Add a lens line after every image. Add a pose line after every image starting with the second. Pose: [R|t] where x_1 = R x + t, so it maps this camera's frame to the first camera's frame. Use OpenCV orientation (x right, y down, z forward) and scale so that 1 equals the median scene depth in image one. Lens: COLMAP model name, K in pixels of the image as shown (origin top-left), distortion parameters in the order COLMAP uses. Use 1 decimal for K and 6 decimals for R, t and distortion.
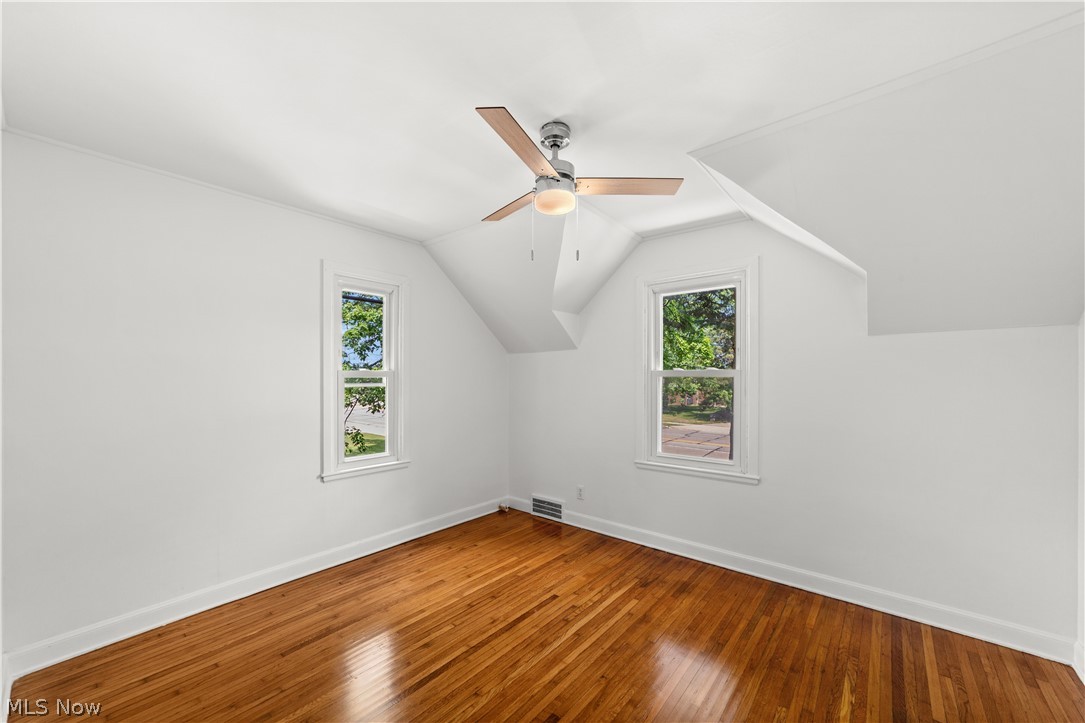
lens RADIAL K [[420.9, 0, 535.9], [0, 420.9, 368.2], [0, 0, 1]] dist [-0.013631, 0.006517]
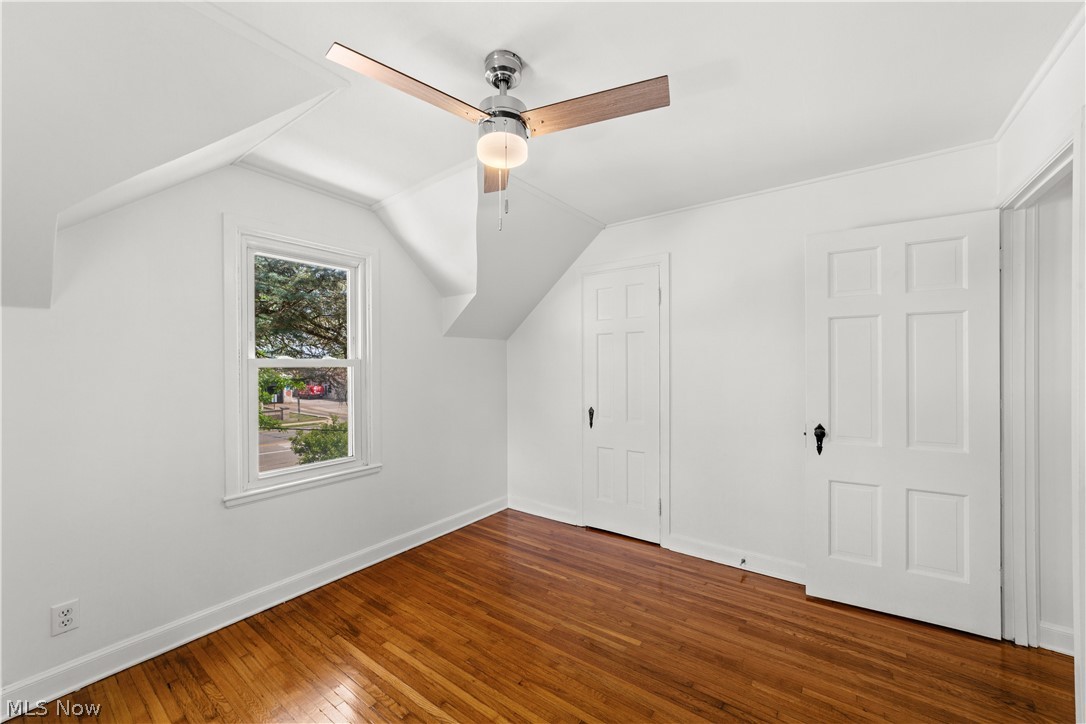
lens RADIAL K [[421.3, 0, 540.9], [0, 421.3, 361.0], [0, 0, 1]] dist [-0.013631, 0.006517]
pose [[-0.061546, 0.002962, 0.998100, -0.593643], [-0.015215, 0.999877, -0.003906, 0.004820], [-0.997988, -0.015426, -0.061493, 0.762087]]
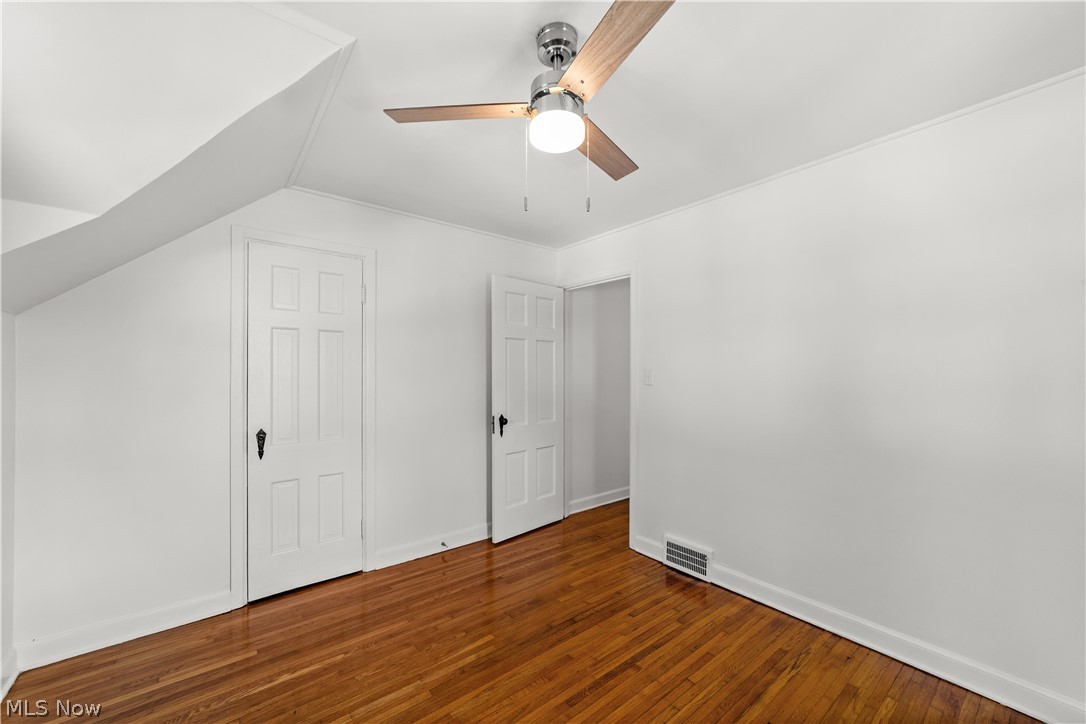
lens RADIAL K [[421.3, 0, 542.3], [0, 421.3, 366.7], [0, 0, 1]] dist [-0.013631, 0.006517]
pose [[-0.981157, -0.004679, 0.193155, -0.054801], [-0.011083, 0.999424, -0.032091, 0.027116], [-0.192894, -0.033627, -0.980643, 1.343454]]
